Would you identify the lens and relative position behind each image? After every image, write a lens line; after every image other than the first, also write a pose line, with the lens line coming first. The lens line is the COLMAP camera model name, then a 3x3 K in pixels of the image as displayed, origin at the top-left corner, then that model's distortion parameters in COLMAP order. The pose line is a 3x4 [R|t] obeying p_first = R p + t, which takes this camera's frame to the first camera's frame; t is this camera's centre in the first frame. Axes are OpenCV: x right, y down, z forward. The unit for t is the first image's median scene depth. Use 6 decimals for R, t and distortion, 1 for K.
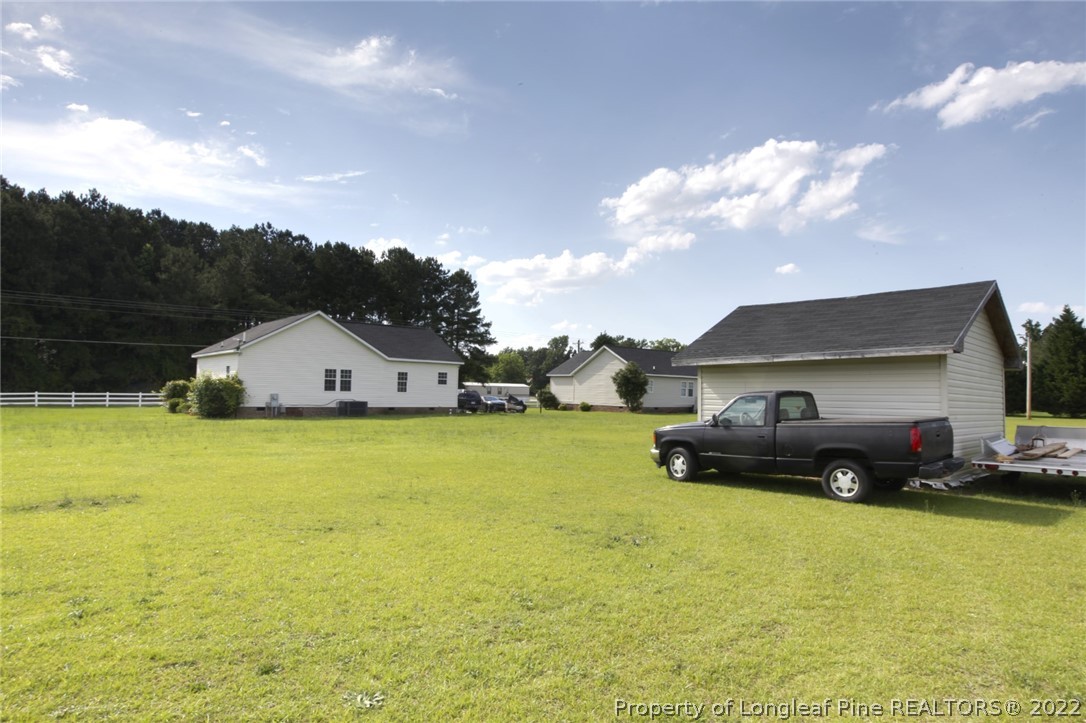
lens RADIAL K [[607.8, 0, 552.3], [0, 607.8, 362.4], [0, 0, 1]] dist [-0.020903, 0.003224]
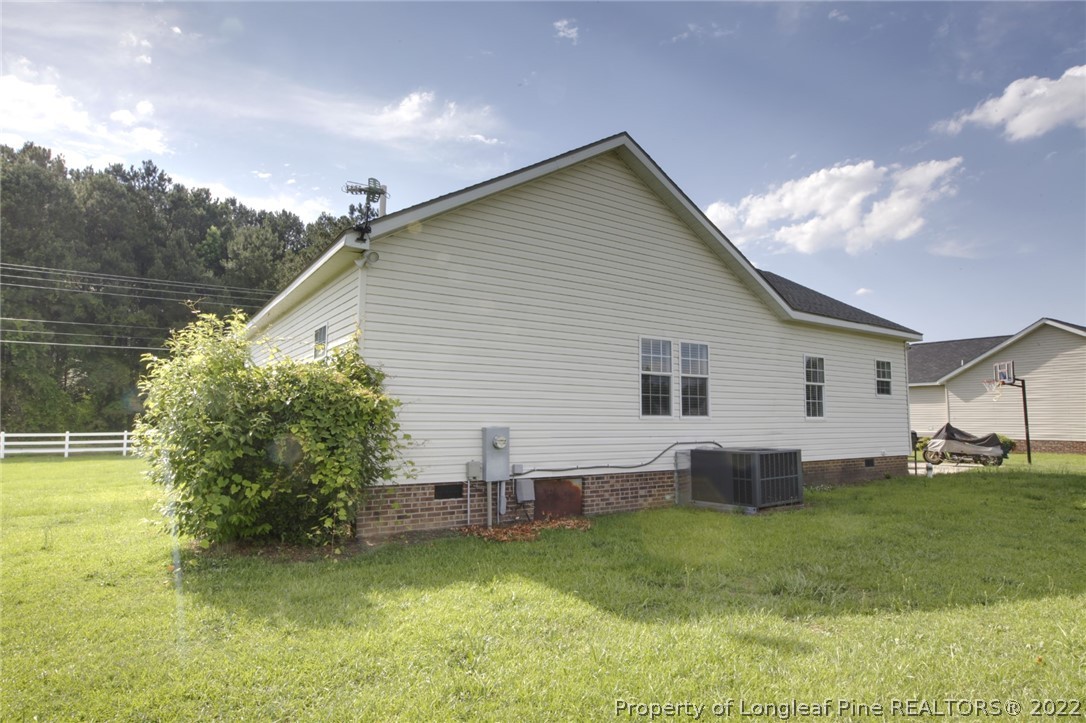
lens RADIAL K [[607.8, 0, 542.6], [0, 607.8, 358.5], [0, 0, 1]] dist [-0.020903, 0.003224]
pose [[0.990551, -0.031152, -0.133560, -0.216742], [0.023194, 0.997885, -0.060731, 0.020840], [0.135169, 0.057059, 0.989178, 0.401806]]
